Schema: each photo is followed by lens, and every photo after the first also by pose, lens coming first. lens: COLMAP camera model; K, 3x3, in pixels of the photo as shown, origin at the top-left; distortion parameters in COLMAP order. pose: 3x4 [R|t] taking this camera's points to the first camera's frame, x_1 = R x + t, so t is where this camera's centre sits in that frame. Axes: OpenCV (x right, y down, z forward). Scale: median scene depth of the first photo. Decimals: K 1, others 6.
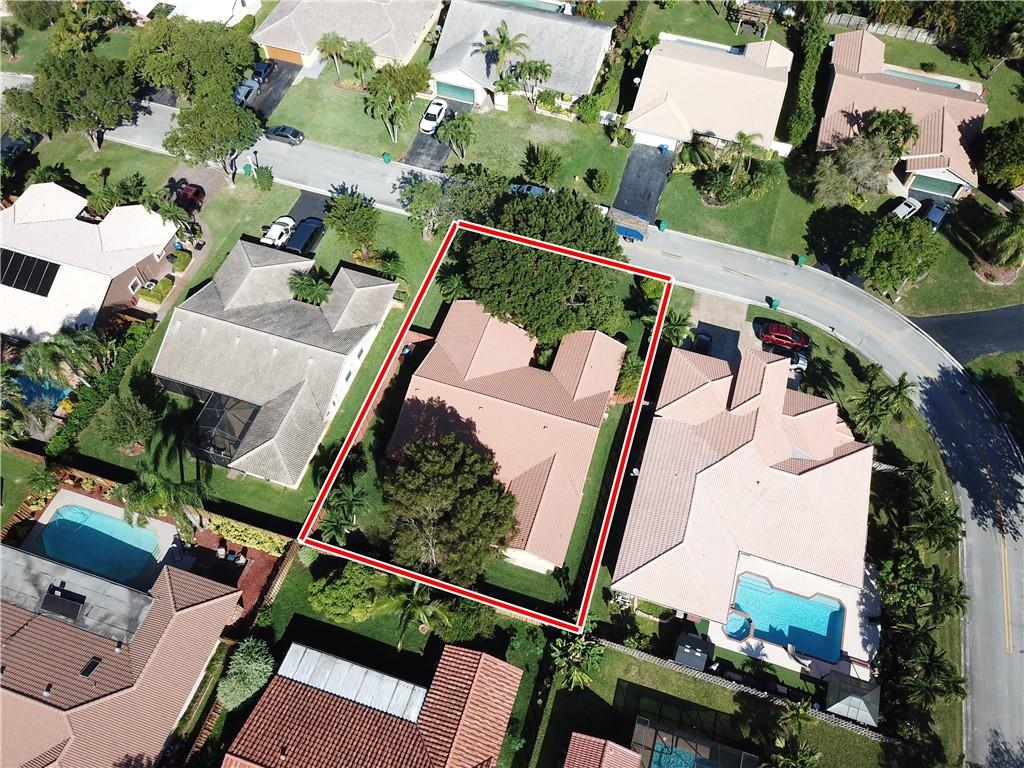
lens RADIAL K [[779.8, 0, 515.9], [0, 779.8, 383.1], [0, 0, 1]] dist [-0.005111, 0.002428]
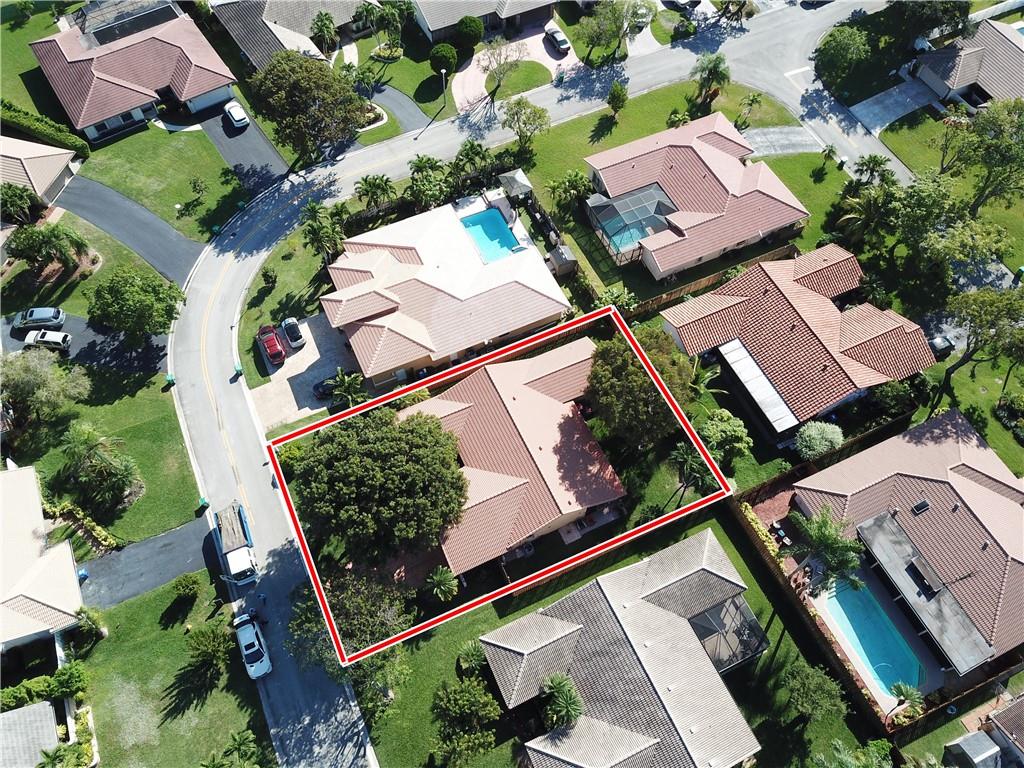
lens RADIAL K [[779.8, 0, 515.9], [0, 779.8, 383.1], [0, 0, 1]] dist [-0.005111, 0.002428]
pose [[-0.681308, -0.645857, 0.344511, -0.333066], [0.607225, -0.235843, 0.758720, -0.784404], [-0.408774, 0.726118, 0.552862, 0.348939]]
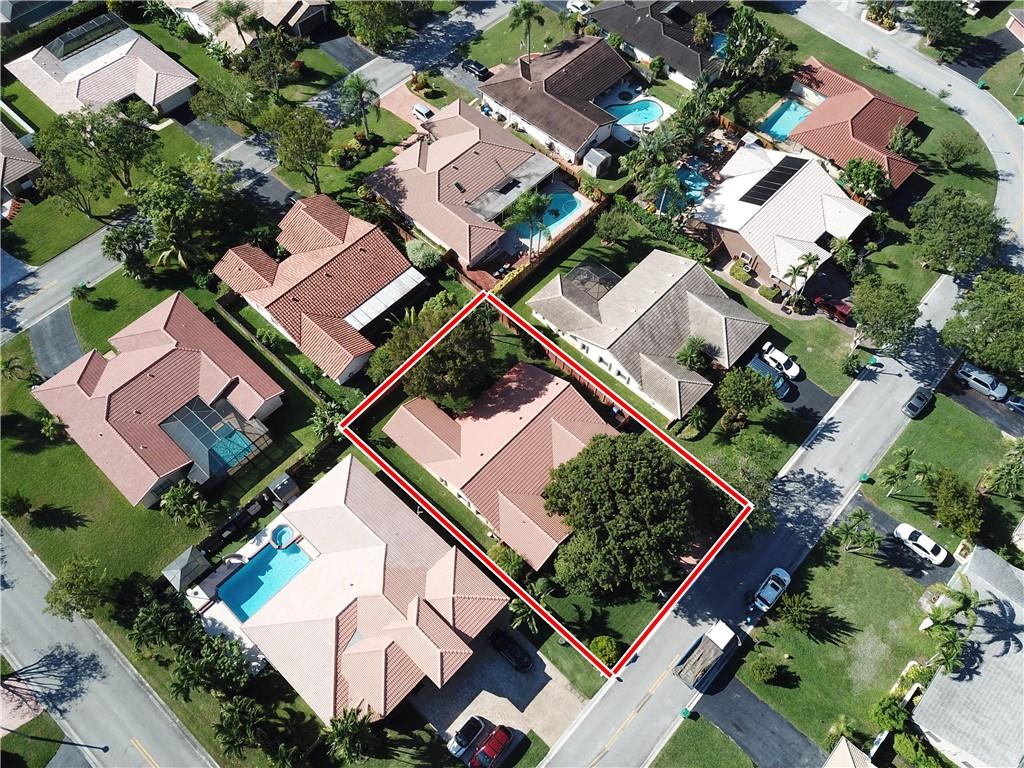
lens RADIAL K [[779.8, 0, 515.9], [0, 779.8, 383.1], [0, 0, 1]] dist [-0.005111, 0.002428]
pose [[-0.423978, 0.762577, -0.488589, 0.515048], [-0.781522, -0.035434, 0.622870, -0.723326], [0.457674, 0.645926, 0.610994, 0.208243]]
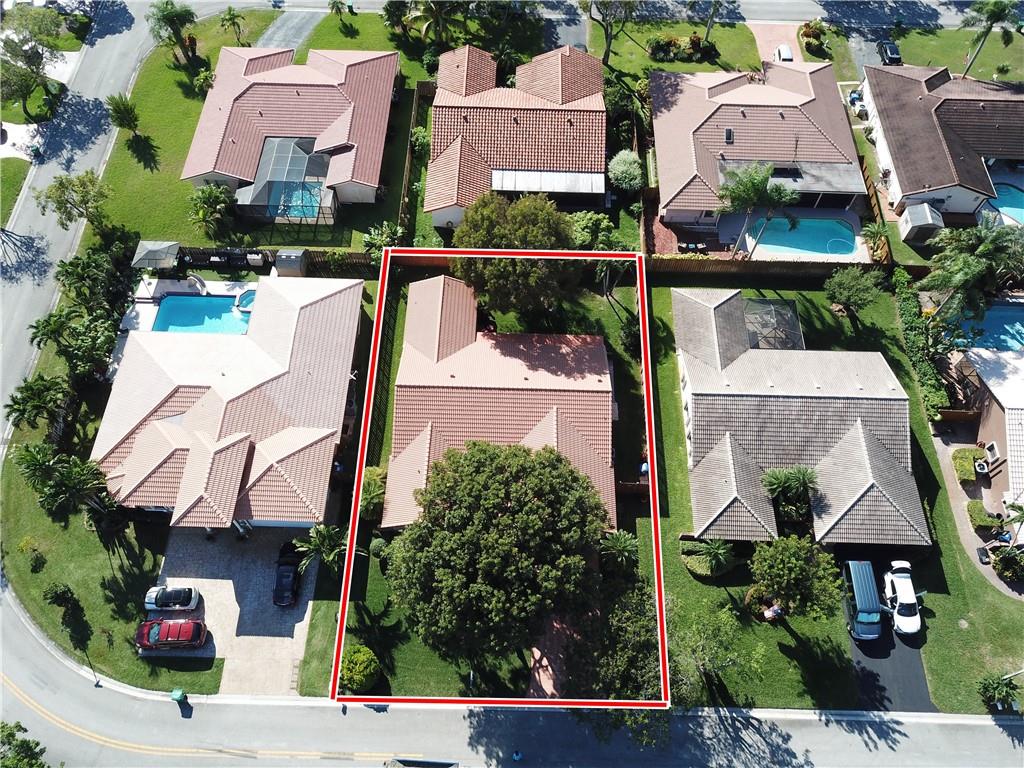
lens RADIAL K [[779.8, 0, 515.9], [0, 779.8, 383.1], [0, 0, 1]] dist [-0.005111, 0.002428]
pose [[-0.958246, 0.225178, -0.176239, 0.130807], [-0.260727, -0.434967, 0.861873, -0.758727], [0.117416, 0.871837, 0.475515, 0.562971]]
